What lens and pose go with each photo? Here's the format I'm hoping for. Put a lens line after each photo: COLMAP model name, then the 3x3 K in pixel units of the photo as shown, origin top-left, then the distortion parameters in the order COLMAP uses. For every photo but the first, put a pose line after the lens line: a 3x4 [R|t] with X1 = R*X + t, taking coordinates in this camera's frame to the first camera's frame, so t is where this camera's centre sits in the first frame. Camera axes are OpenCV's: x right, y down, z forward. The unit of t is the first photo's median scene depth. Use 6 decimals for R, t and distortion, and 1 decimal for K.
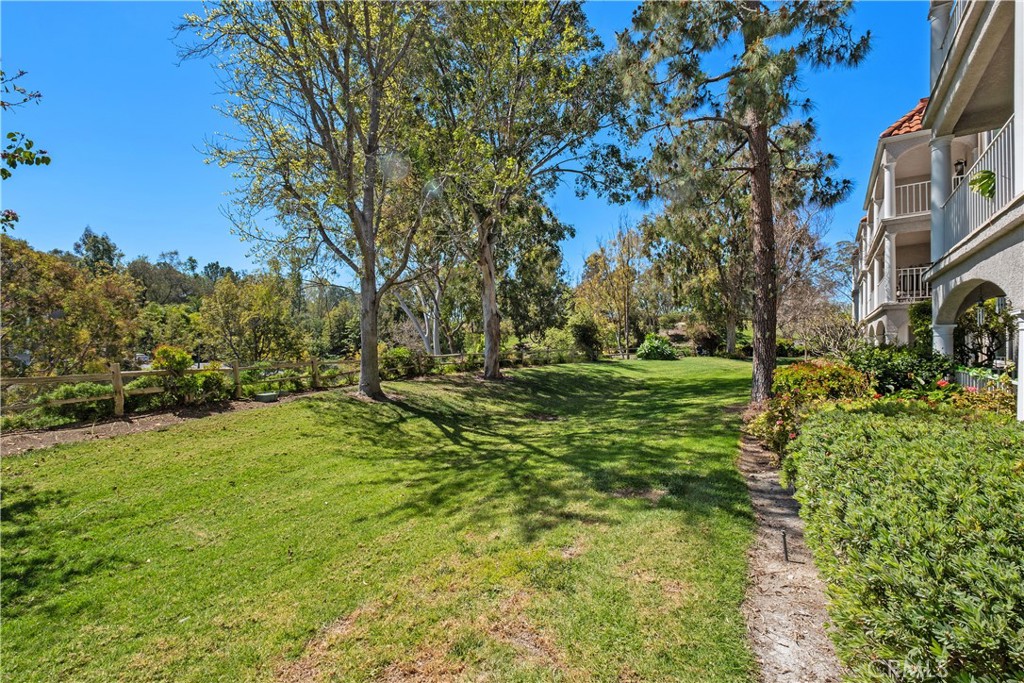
lens RADIAL K [[443.4, 0, 512.1], [0, 443.4, 341.5], [0, 0, 1]] dist [0.003165, -0.004995]
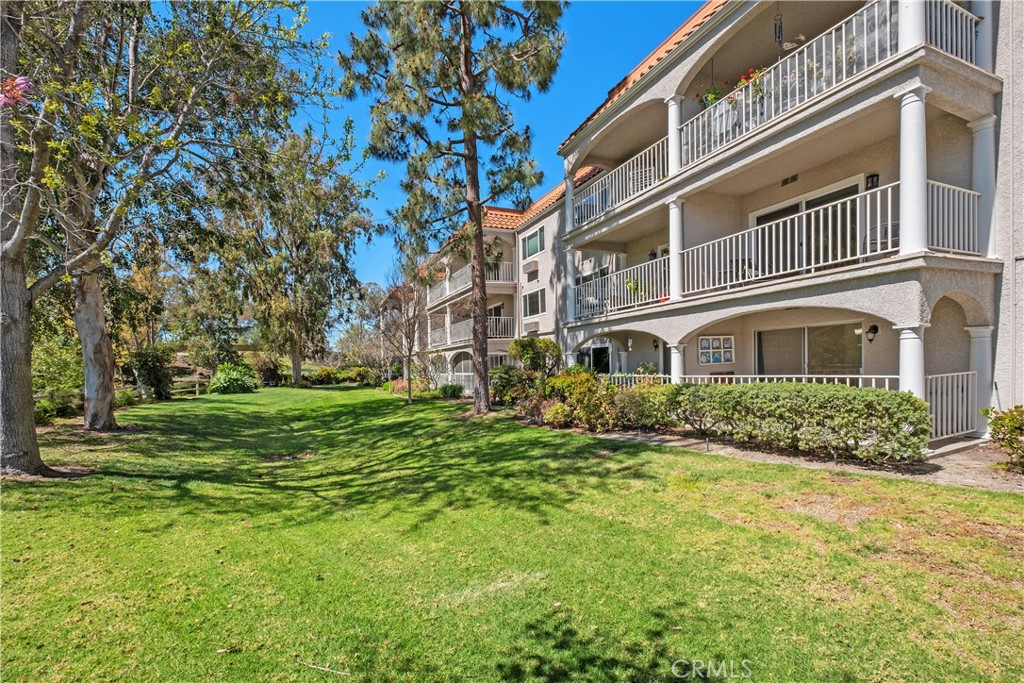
lens RADIAL K [[443.4, 0, 521.3], [0, 443.4, 374.4], [0, 0, 1]] dist [0.003165, -0.004995]
pose [[0.486163, -0.031057, 0.873316, -1.216178], [0.028350, 0.999403, 0.019760, 0.012962], [-0.873408, 0.015152, 0.486753, 0.472048]]
